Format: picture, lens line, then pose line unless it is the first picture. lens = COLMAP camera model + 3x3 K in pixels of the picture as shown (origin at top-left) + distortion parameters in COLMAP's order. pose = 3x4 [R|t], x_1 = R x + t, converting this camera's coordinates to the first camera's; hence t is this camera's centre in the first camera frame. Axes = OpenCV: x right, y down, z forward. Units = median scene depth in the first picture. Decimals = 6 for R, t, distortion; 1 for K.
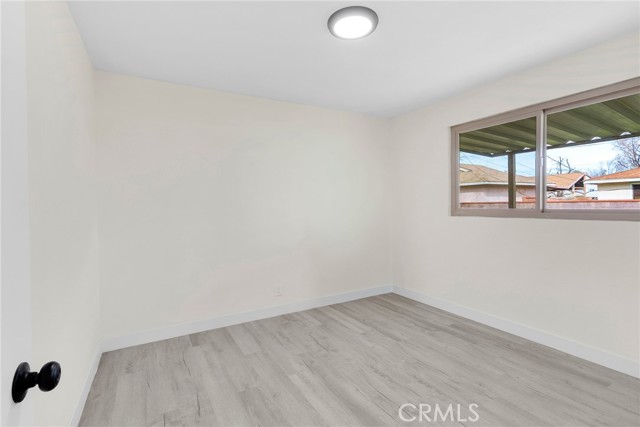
lens RADIAL K [[294.7, 0, 319.4], [0, 294.7, 213.6], [0, 0, 1]] dist [0.008299, 0.001126]
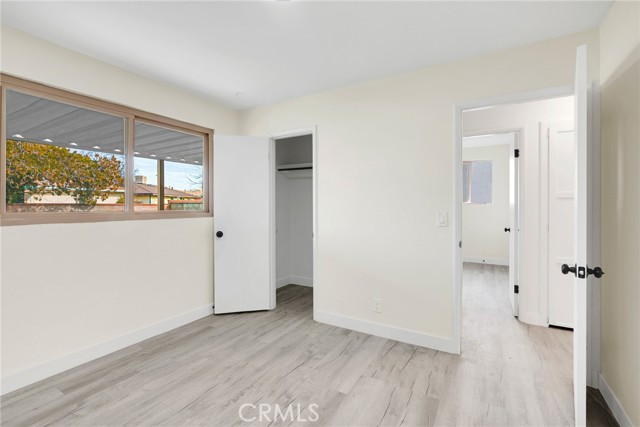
lens RADIAL K [[294.7, 0, 317.2], [0, 294.7, 208.9], [0, 0, 1]] dist [0.008299, 0.001126]
pose [[-0.477785, -0.002156, 0.878474, -0.485866], [0.028079, 0.999449, 0.017724, -0.025342], [-0.878028, 0.033135, -0.477461, 1.000551]]
